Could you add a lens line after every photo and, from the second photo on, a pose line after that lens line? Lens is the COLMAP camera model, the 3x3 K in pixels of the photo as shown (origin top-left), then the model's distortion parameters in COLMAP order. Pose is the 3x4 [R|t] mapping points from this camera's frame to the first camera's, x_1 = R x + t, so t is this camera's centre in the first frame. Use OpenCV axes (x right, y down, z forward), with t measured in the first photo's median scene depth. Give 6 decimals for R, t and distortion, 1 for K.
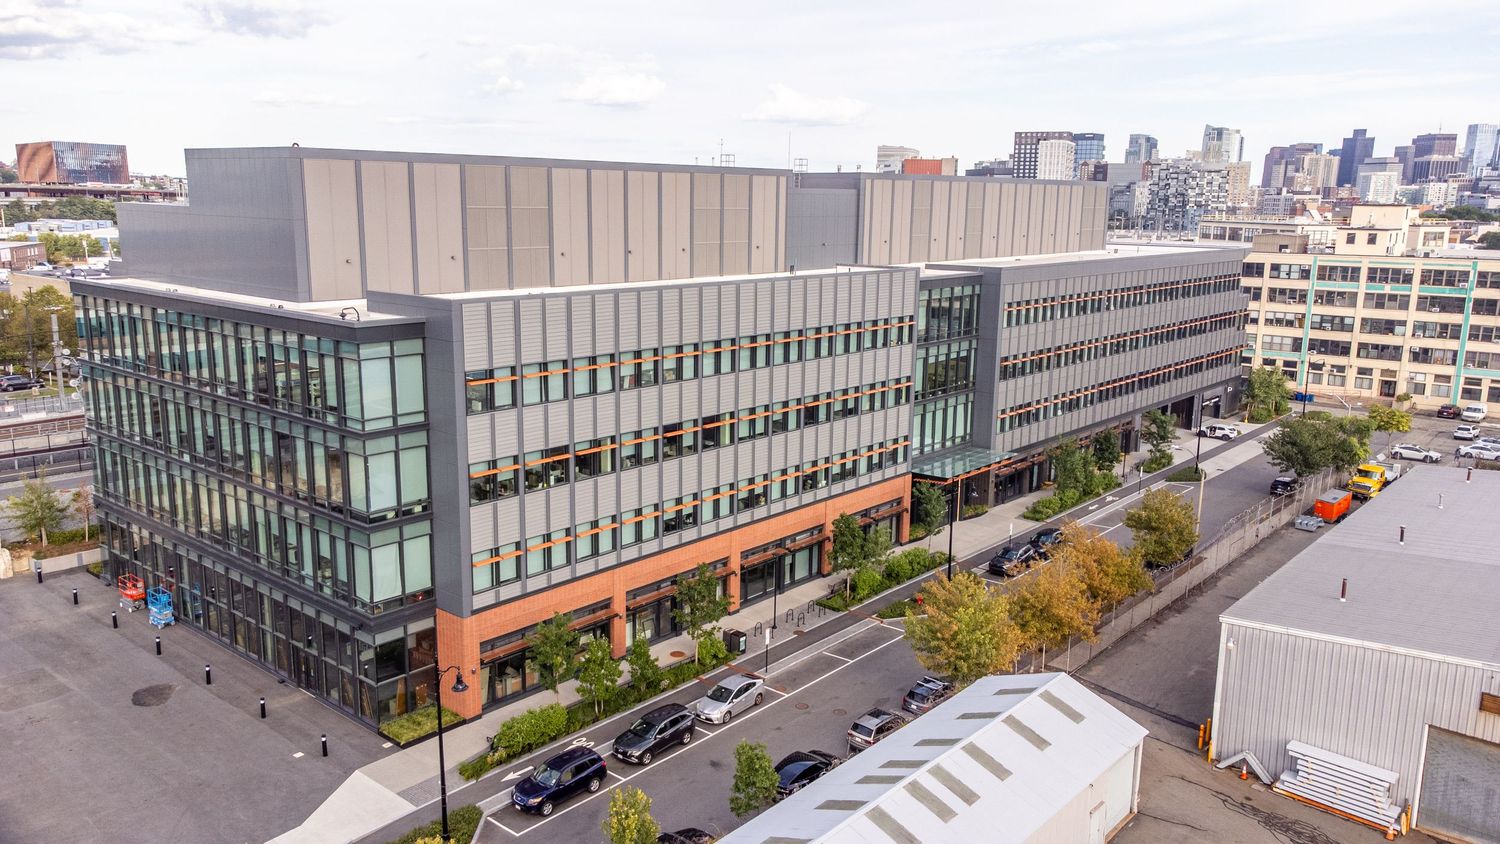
lens RADIAL K [[1124.7, 0, 749.5], [0, 1124.7, 420.1], [0, 0, 1]] dist [0.057455, 0.002056]
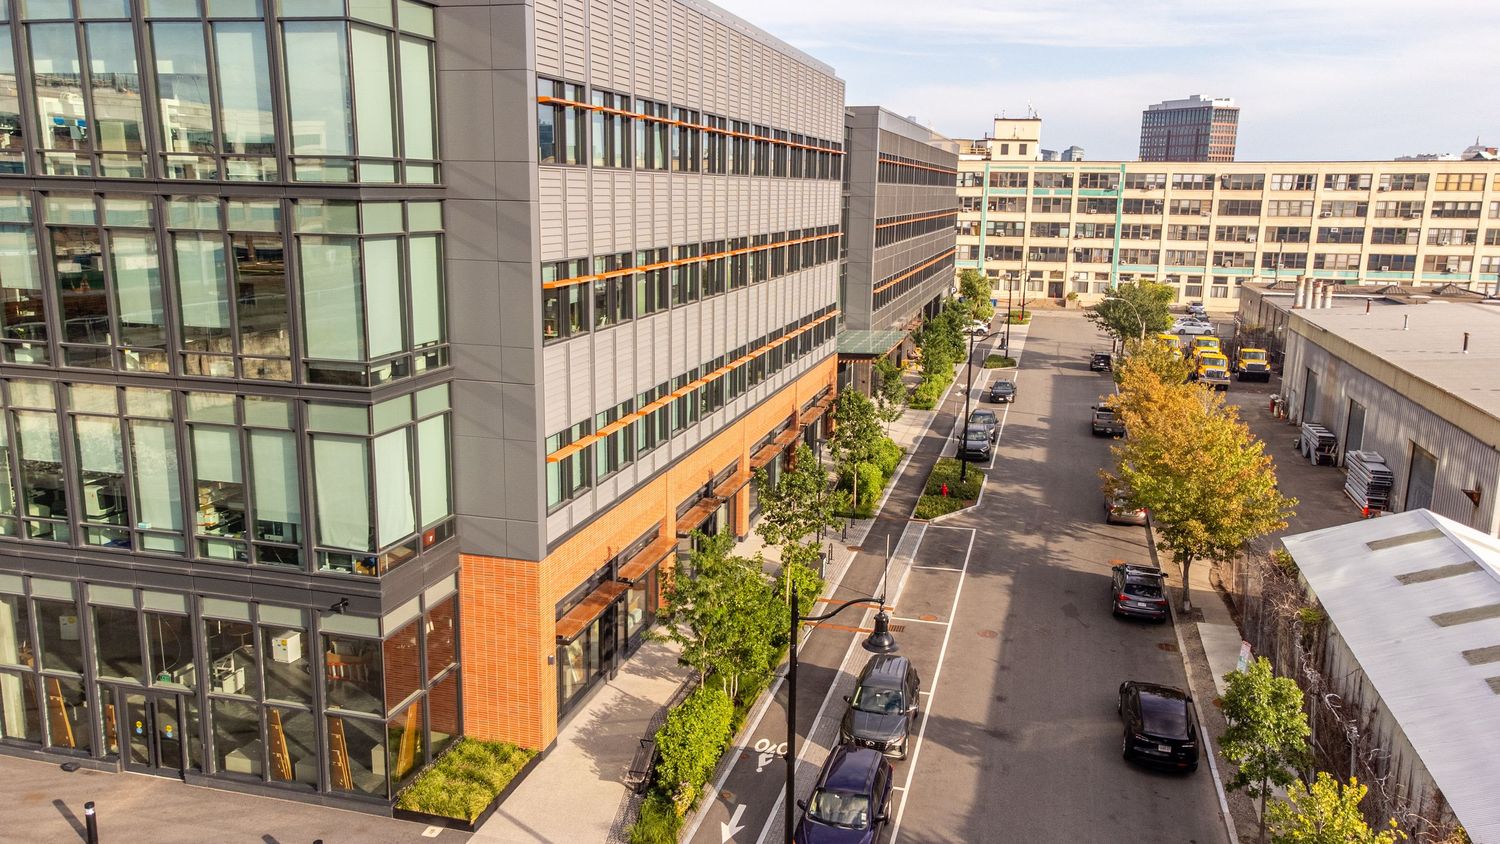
lens RADIAL K [[1124.7, 0, 750.6], [0, 1124.7, 418.5], [0, 0, 1]] dist [0.057455, 0.002056]
pose [[0.898718, -0.084553, 0.430298, -0.153408], [0.080945, 0.996360, 0.026723, 0.041054], [-0.430992, 0.010813, 0.902291, 0.192188]]
